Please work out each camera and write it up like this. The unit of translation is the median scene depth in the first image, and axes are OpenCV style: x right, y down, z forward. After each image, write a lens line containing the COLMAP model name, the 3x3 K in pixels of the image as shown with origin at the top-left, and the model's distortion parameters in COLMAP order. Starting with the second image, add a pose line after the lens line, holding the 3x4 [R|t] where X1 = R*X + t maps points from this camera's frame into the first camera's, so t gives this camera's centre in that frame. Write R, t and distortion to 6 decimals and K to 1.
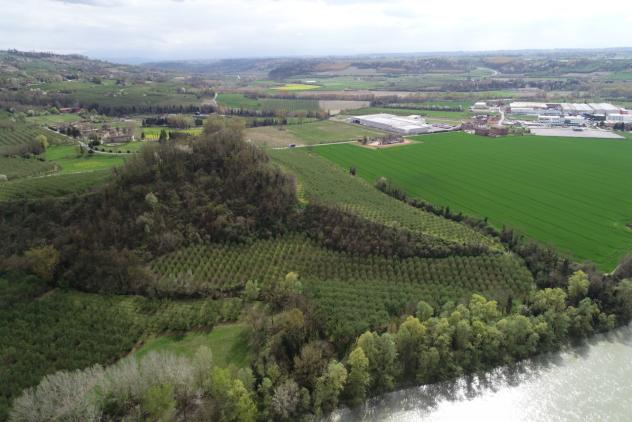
lens RADIAL K [[425.0, 0, 314.3], [0, 425.0, 209.3], [0, 0, 1]] dist [0.001310, 0.002492]
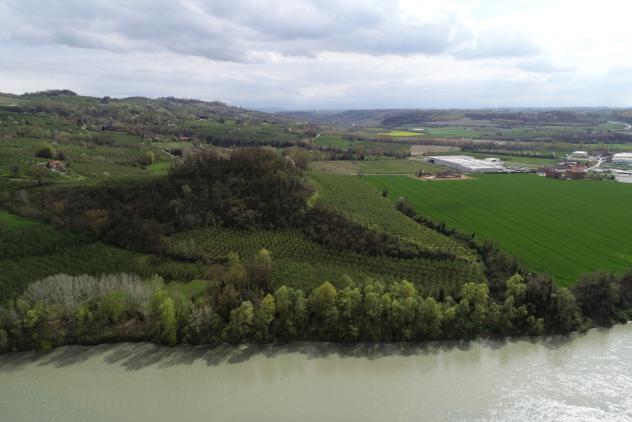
lens RADIAL K [[425.0, 0, 318.9], [0, 425.0, 212.9], [0, 0, 1]] dist [0.001310, 0.002492]
pose [[0.959695, 0.083990, -0.268200, 0.259900], [-0.112432, 0.989346, -0.092489, 0.089375], [0.257574, 0.118916, 0.958913, -0.080665]]
